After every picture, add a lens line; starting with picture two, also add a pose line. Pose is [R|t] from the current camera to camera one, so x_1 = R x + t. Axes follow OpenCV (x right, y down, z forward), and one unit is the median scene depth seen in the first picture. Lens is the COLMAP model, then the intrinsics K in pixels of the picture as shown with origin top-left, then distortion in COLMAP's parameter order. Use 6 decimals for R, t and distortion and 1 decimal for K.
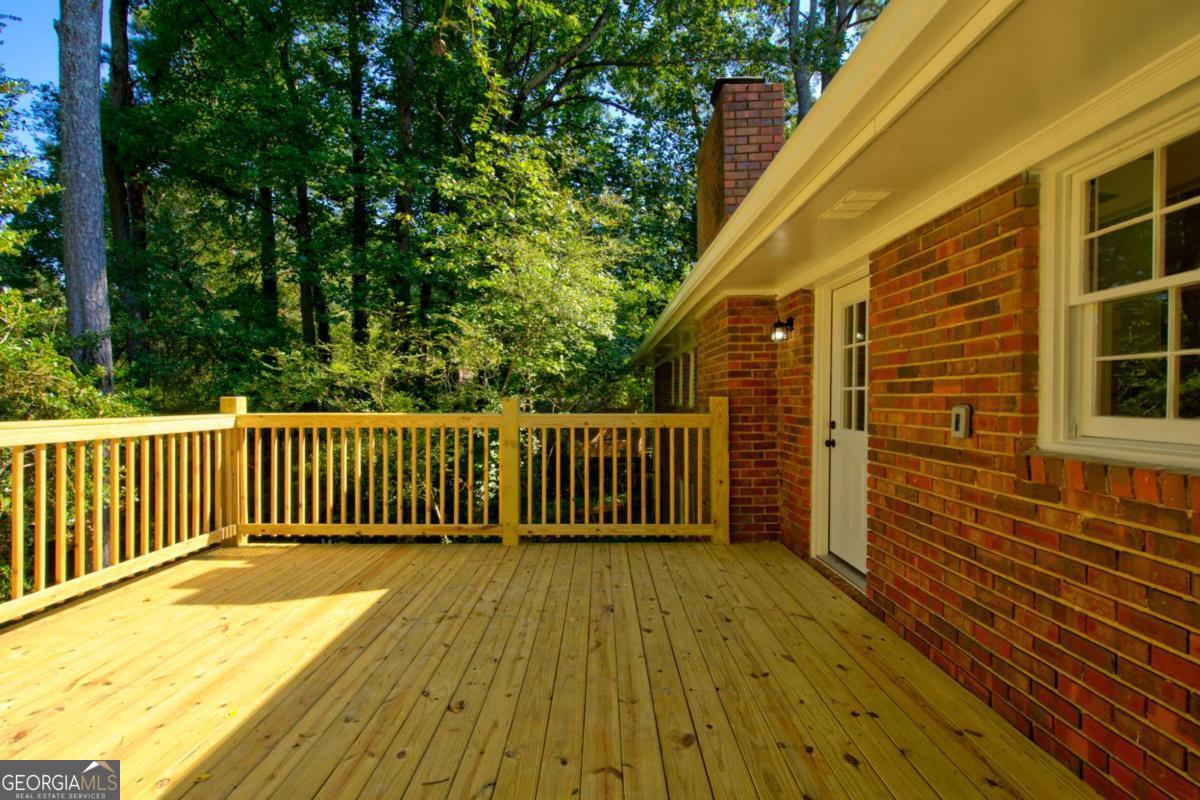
lens RADIAL K [[557.3, 0, 591.9], [0, 557.3, 402.4], [0, 0, 1]] dist [0.000005, 0.000949]
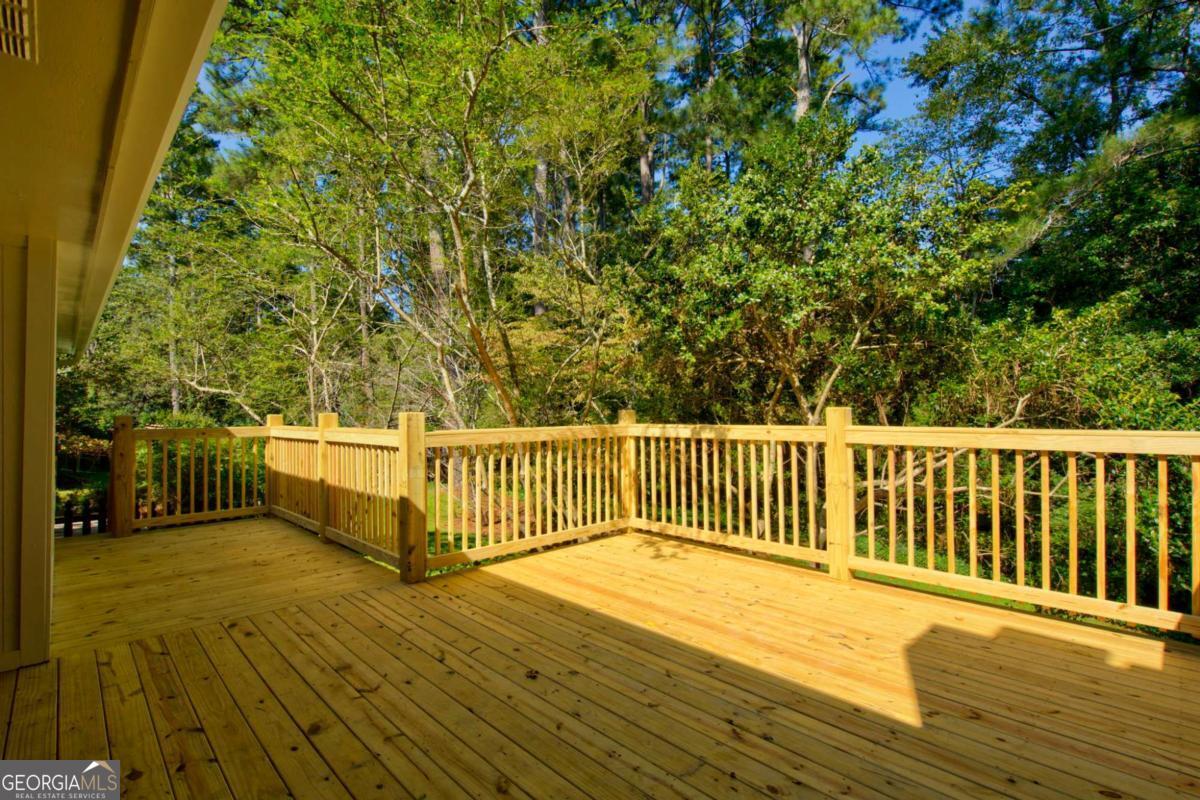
lens RADIAL K [[557.3, 0, 605.4], [0, 557.3, 400.0], [0, 0, 1]] dist [0.000005, 0.000949]
pose [[-0.697513, -0.004776, -0.716556, 0.316434], [0.004348, 0.999931, -0.010897, -0.013986], [0.716559, -0.010717, -0.697444, 1.230801]]
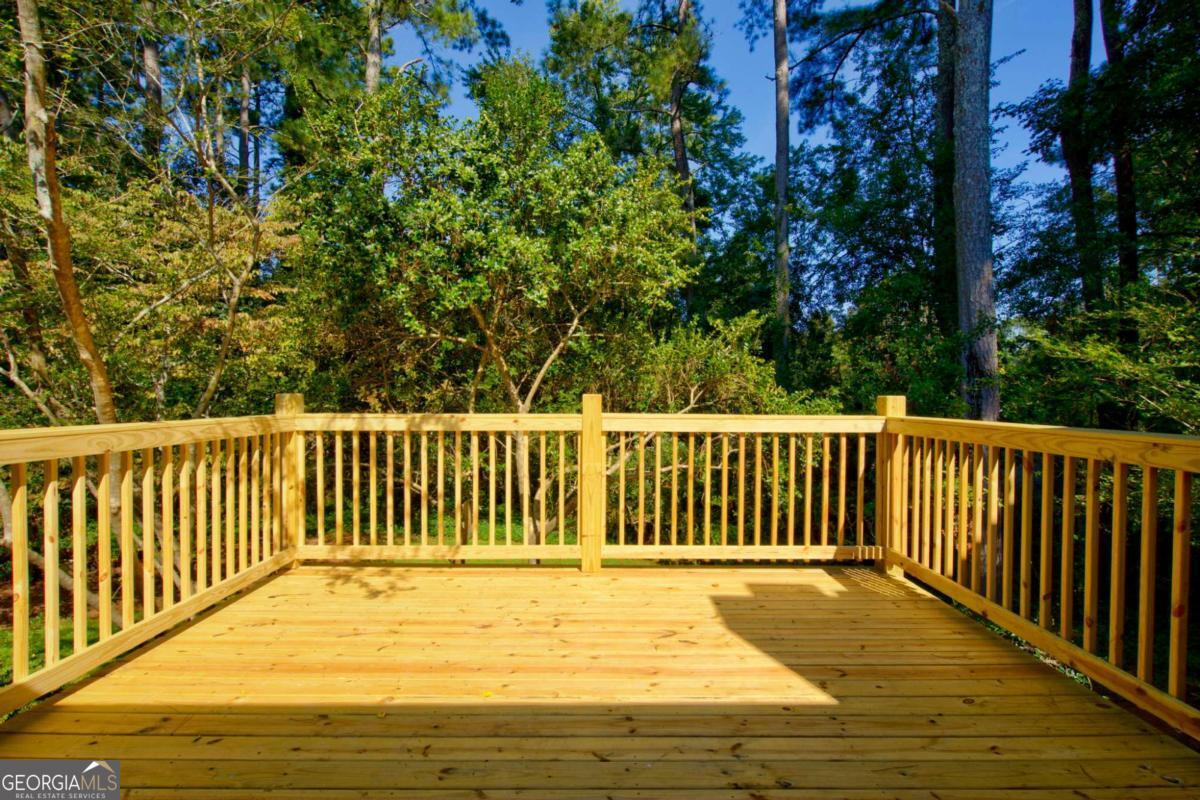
lens RADIAL K [[557.3, 0, 599.9], [0, 557.3, 401.4], [0, 0, 1]] dist [0.000005, 0.000949]
pose [[0.028548, 0.012164, -0.999518, 0.259522], [-0.012347, 0.999854, 0.011815, -0.008314], [0.999516, 0.012004, 0.028695, 0.740058]]
